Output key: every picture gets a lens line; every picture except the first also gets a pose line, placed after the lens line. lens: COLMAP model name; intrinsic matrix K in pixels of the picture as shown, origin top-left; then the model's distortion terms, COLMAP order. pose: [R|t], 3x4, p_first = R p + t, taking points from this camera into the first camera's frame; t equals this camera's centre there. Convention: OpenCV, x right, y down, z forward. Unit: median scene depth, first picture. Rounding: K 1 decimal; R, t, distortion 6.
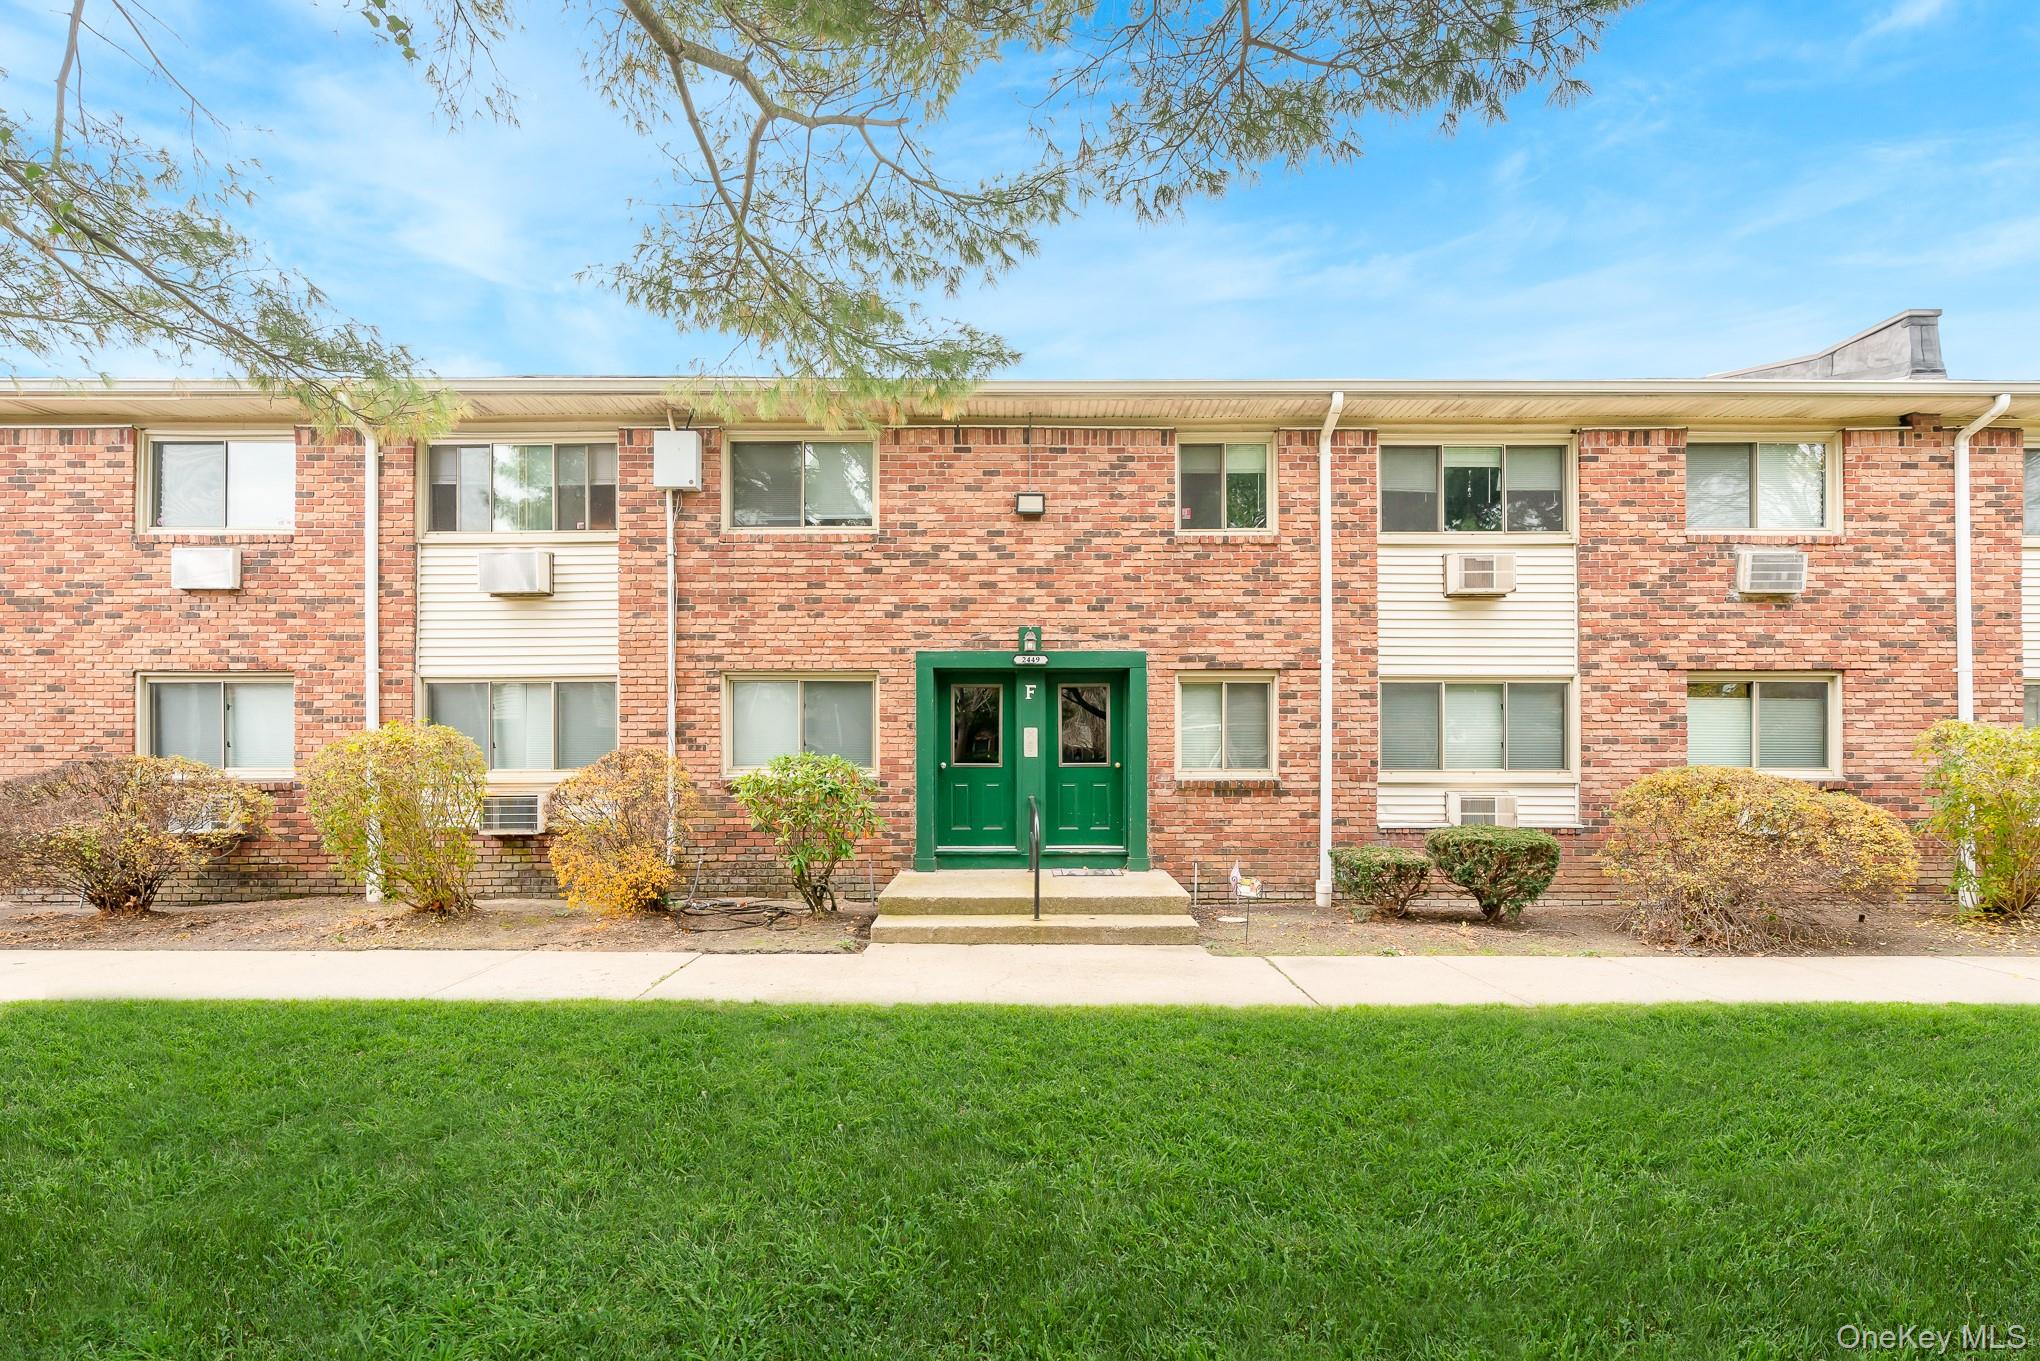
lens RADIAL K [[927.5, 0, 1020.6], [0, 927.5, 763.4], [0, 0, 1]] dist [-0.000810, 0.000869]
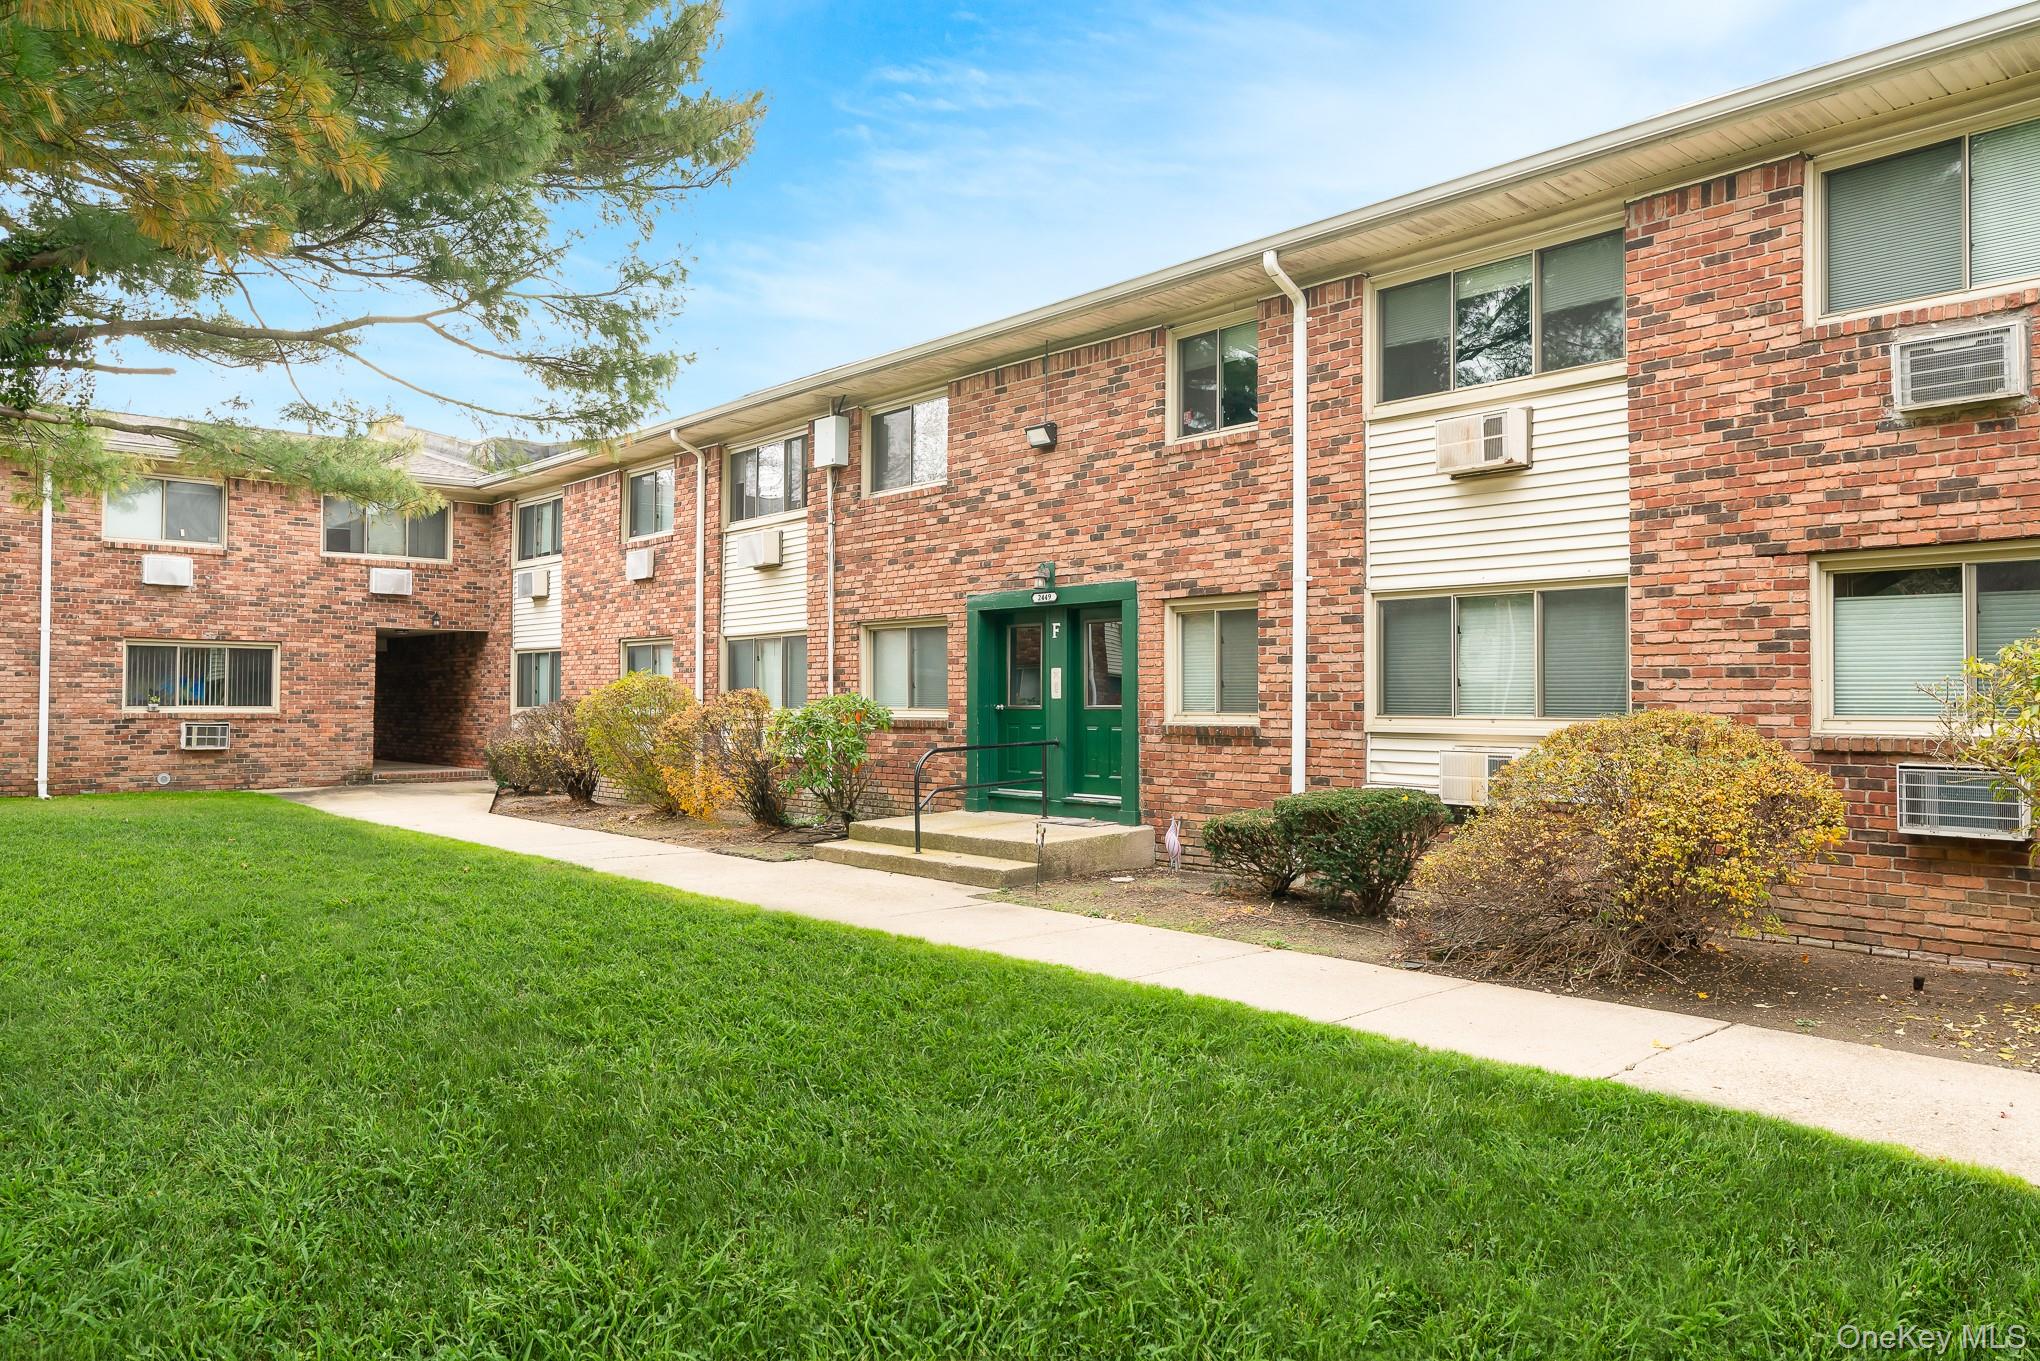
lens RADIAL K [[1417.6, 0, 1018.9], [0, 1417.6, 681.2], [0, 0, 1]] dist [0.005138, -0.002736]
pose [[0.660246, -0.009474, -0.750990, 1.080655], [-0.003610, 0.999869, -0.015787, -0.001657], [0.751041, 0.013134, 0.660125, 0.012081]]
